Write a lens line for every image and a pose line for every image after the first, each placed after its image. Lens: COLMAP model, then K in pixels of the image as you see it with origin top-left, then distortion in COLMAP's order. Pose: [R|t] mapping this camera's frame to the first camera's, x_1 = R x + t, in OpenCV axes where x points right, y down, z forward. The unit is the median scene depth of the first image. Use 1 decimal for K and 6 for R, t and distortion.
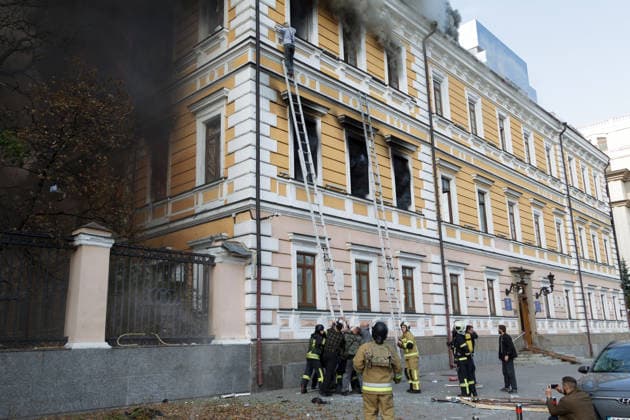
lens RADIAL K [[543.7, 0, 318.0], [0, 543.7, 208.3], [0, 0, 1]] dist [-0.021043, 0.023783]
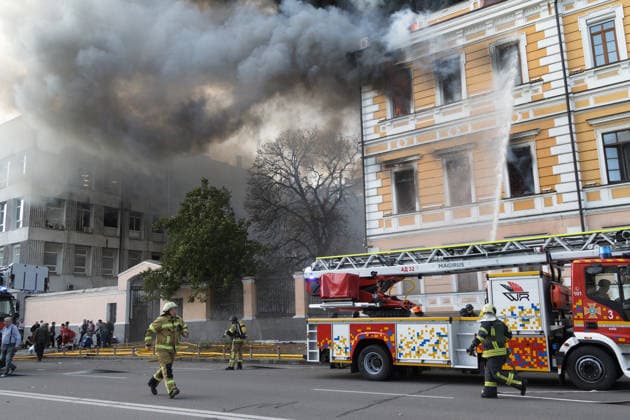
lens RADIAL K [[538.4, 0, 314.6], [0, 538.4, 210.7], [0, 0, 1]] dist [-0.011609, 0.000054]
pose [[0.128798, -0.177450, -0.975665, 1.109337], [0.252505, 0.957300, -0.140777, 0.074815], [0.958985, -0.228229, 0.168106, 0.380827]]
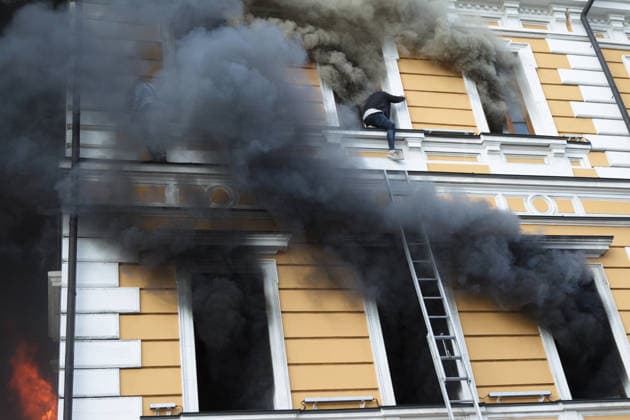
lens RADIAL K [[939.2, 0, 327.3], [0, 939.2, 192.5], [0, 0, 1]] dist [0.006801, 0.000000]
pose [[0.828122, -0.392120, -0.400570, 0.303064], [0.241017, 0.894254, -0.377121, 0.070482], [0.506088, 0.215758, 0.835059, 0.301001]]
